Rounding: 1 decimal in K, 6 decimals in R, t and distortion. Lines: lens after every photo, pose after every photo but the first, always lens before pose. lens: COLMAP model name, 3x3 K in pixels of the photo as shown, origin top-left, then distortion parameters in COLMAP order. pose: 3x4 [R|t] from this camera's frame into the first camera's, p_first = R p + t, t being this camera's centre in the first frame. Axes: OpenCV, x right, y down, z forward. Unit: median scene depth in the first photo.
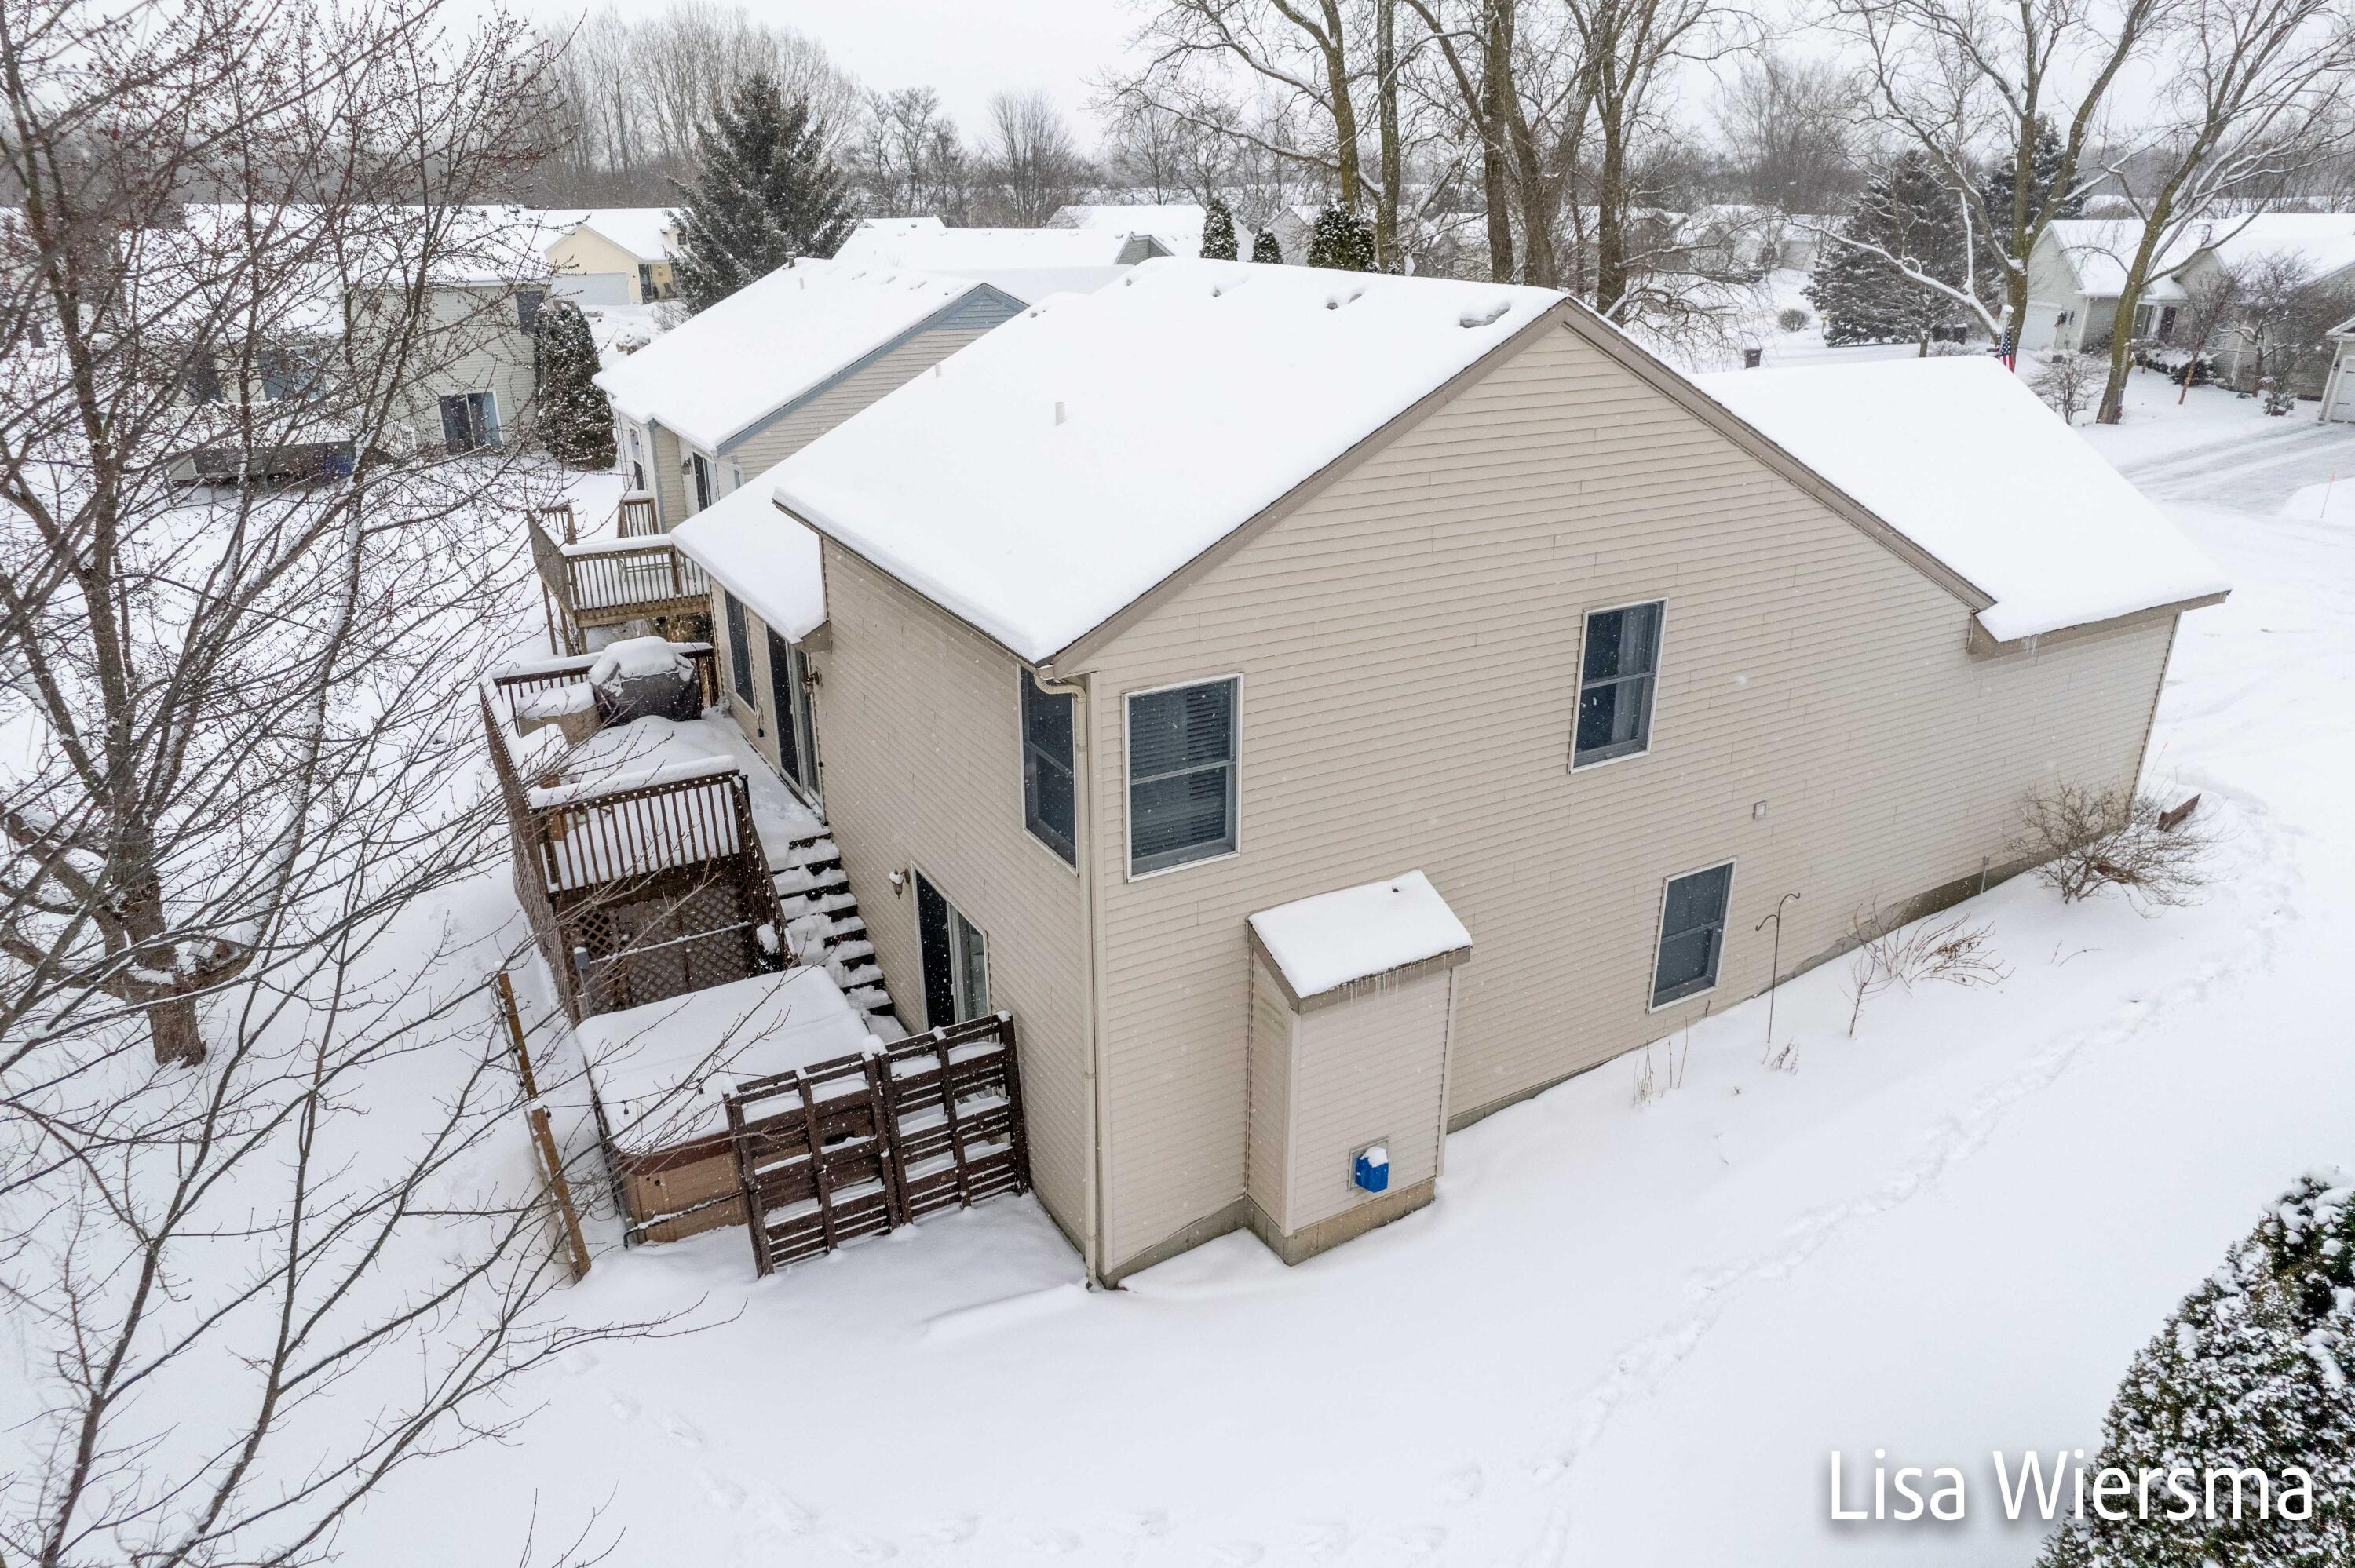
lens RADIAL K [[1499.0, 0, 1158.3], [0, 1499.0, 779.2], [0, 0, 1]] dist [-0.034891, 0.034657]
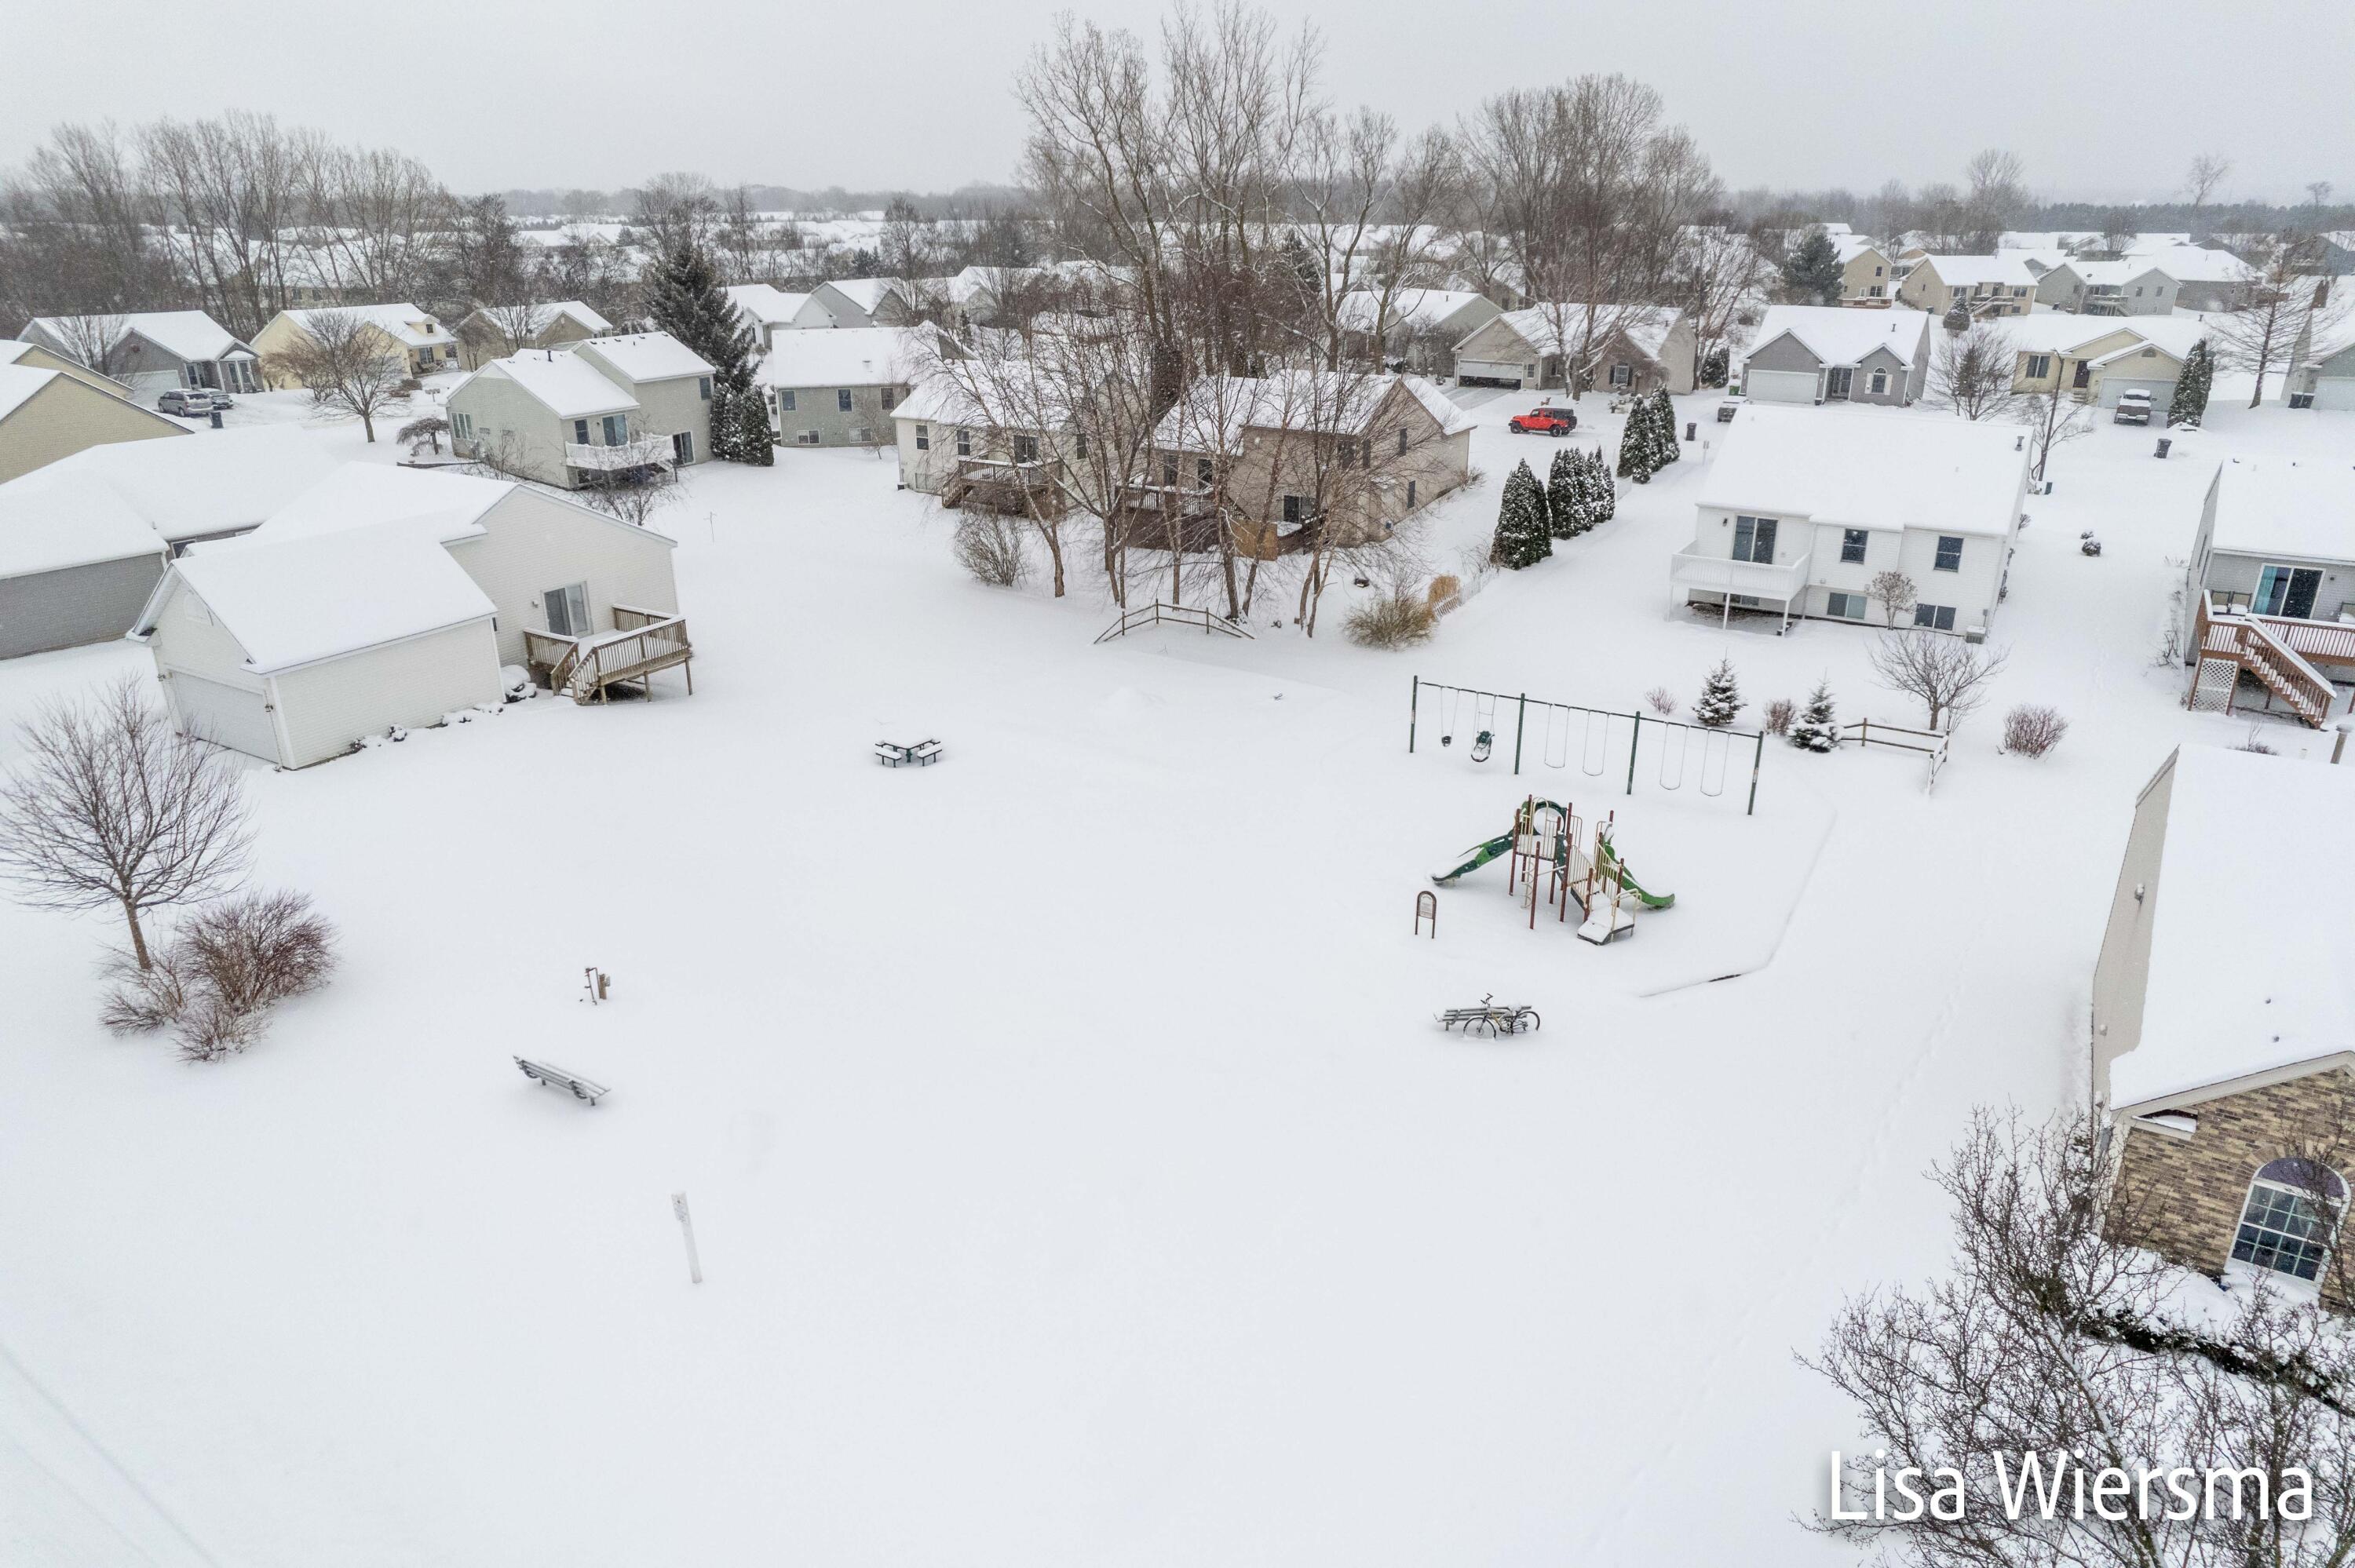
lens RADIAL K [[1499.0, 0, 1177.5], [0, 1499.0, 785.3], [0, 0, 1]] dist [-0.034891, 0.034657]
pose [[0.873489, -0.180763, 0.452043, -3.381034], [0.182113, 0.982424, 0.040952, 0.861832], [-0.451500, 0.046551, 0.891056, -3.762720]]
